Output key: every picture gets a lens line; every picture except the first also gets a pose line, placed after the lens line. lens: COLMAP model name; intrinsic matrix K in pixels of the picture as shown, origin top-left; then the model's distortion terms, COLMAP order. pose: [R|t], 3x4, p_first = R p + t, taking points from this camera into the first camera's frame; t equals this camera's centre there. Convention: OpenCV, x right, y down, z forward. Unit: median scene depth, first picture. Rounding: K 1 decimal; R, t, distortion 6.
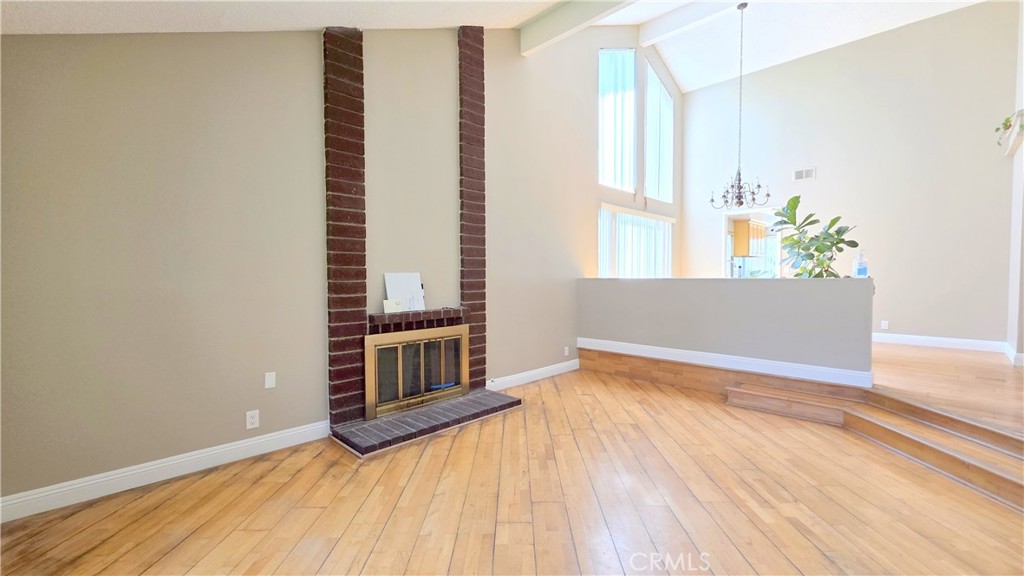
lens RADIAL K [[432.0, 0, 493.2], [0, 432.0, 289.6], [0, 0, 1]] dist [0.002010, 0.000308]
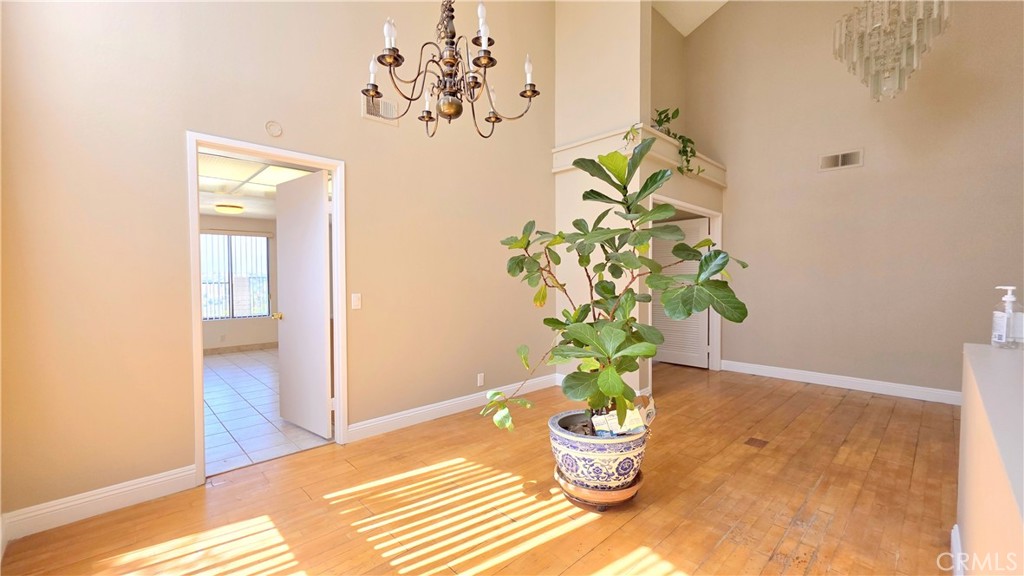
lens RADIAL K [[403.3, 0, 515.8], [0, 403.3, 290.9], [0, 0, 1]] dist [-0.002805, -0.000189]
pose [[0.020856, -0.028131, 0.999387, 0.403834], [0.034301, 0.999036, 0.027405, -0.108658], [-0.999194, 0.033709, 0.021801, 1.419987]]
